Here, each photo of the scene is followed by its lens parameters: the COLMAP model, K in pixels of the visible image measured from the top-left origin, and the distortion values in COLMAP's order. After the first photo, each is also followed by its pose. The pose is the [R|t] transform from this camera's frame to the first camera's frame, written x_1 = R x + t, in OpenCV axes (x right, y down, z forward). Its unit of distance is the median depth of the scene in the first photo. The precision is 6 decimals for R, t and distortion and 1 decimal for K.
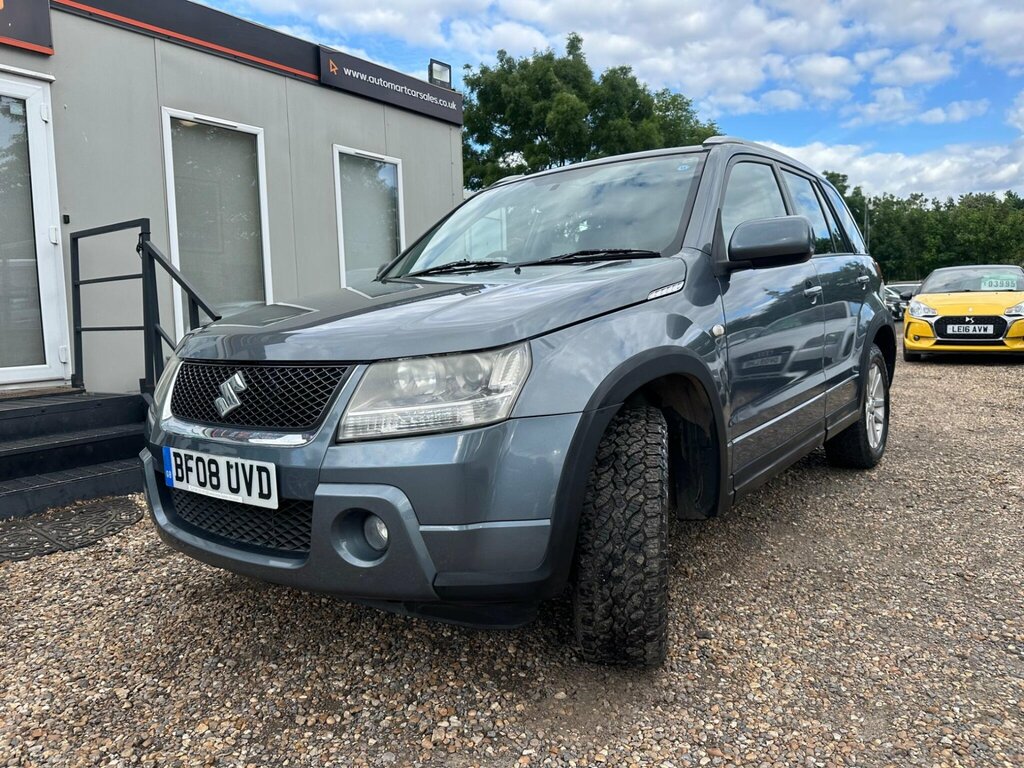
lens RADIAL K [[721.2, 0, 520.3], [0, 721.2, 377.4], [0, 0, 1]] dist [0.027121, -0.022870]
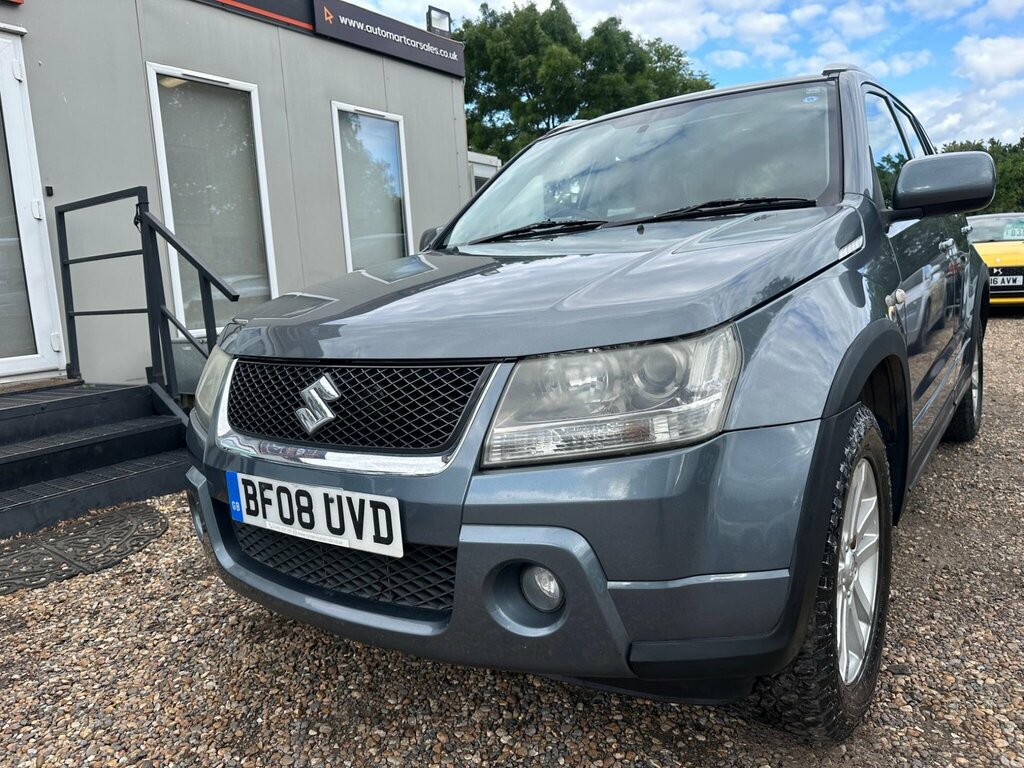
lens RADIAL K [[719.5, 0, 512.0], [0, 719.5, 384.0], [0, 0, 1]] dist [0.023004, -0.021402]
pose [[0.999334, -0.033966, 0.013310, -0.157433], [0.033151, 0.997807, 0.057296, -0.026734], [-0.015227, -0.056816, 0.998269, 0.180883]]
